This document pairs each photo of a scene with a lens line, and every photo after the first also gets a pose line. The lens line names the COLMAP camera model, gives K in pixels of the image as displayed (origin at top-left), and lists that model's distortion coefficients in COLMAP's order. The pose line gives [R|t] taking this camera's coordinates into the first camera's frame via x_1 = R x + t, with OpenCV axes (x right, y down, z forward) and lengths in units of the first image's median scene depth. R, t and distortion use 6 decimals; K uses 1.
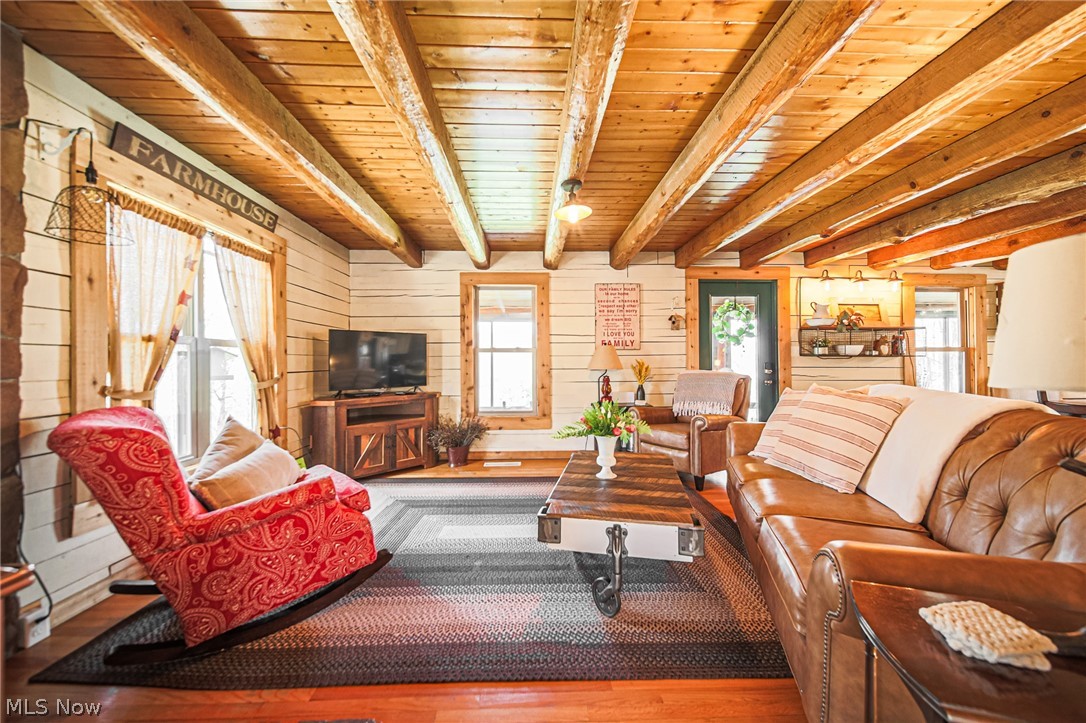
lens RADIAL K [[405.6, 0, 541.8], [0, 405.6, 359.1], [0, 0, 1]] dist [-0.000625, -0.000757]
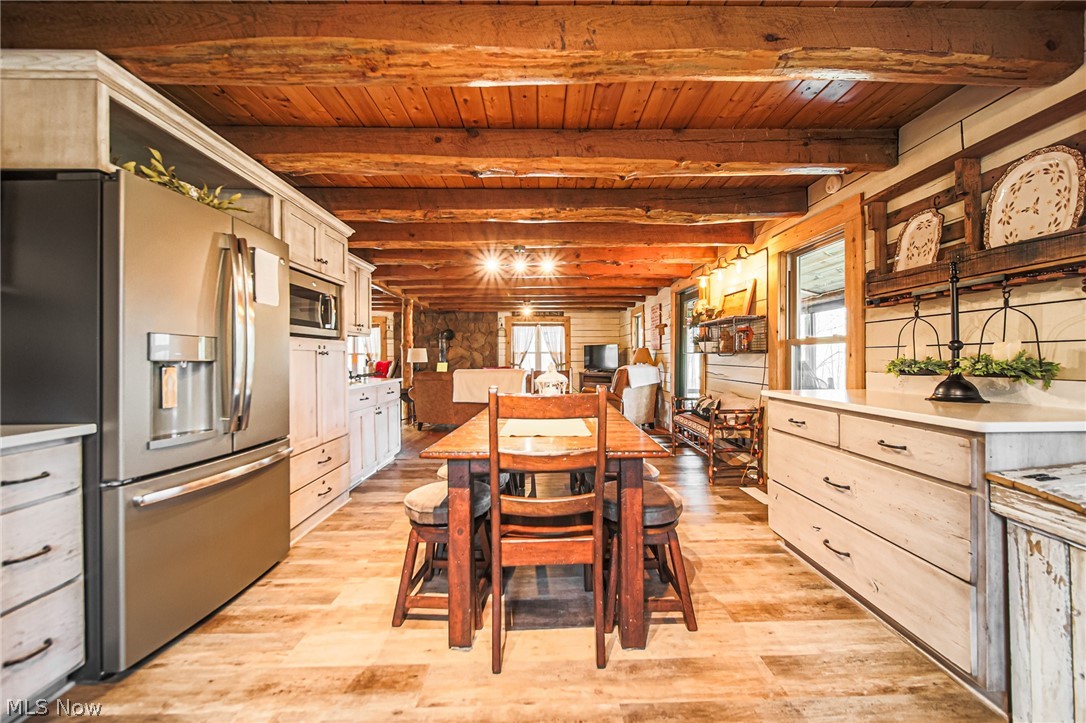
lens RADIAL K [[404.2, 0, 549.1], [0, 404.2, 358.6], [0, 0, 1]] dist [-0.002066, -0.000445]
pose [[-0.007527, 0.007226, -0.999946, 1.645448], [0.012211, 0.999900, 0.007134, -0.006123], [0.999897, -0.012157, -0.007615, 0.611479]]
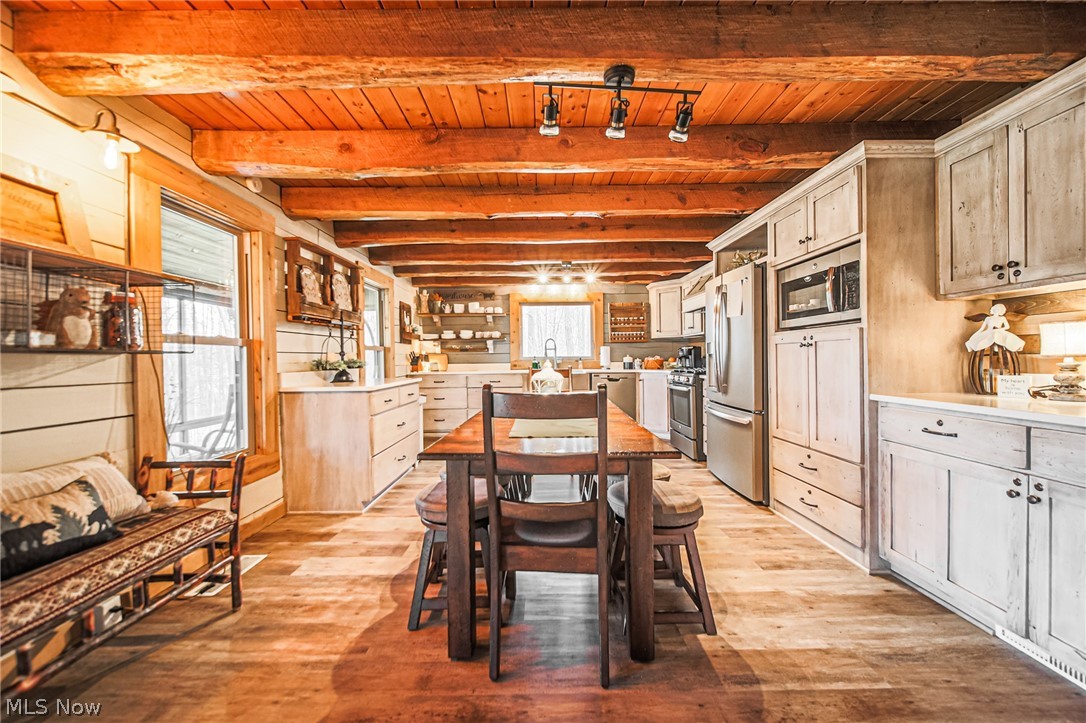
lens RADIAL K [[413.4, 0, 542.5], [0, 413.4, 358.5], [0, 0, 1]] dist [-0.001578, -0.000564]
pose [[0.021907, 0.001395, 0.999759, 0.510540], [0.007302, 0.999972, -0.001556, 0.001507], [-0.999733, 0.007335, 0.021896, 0.605103]]
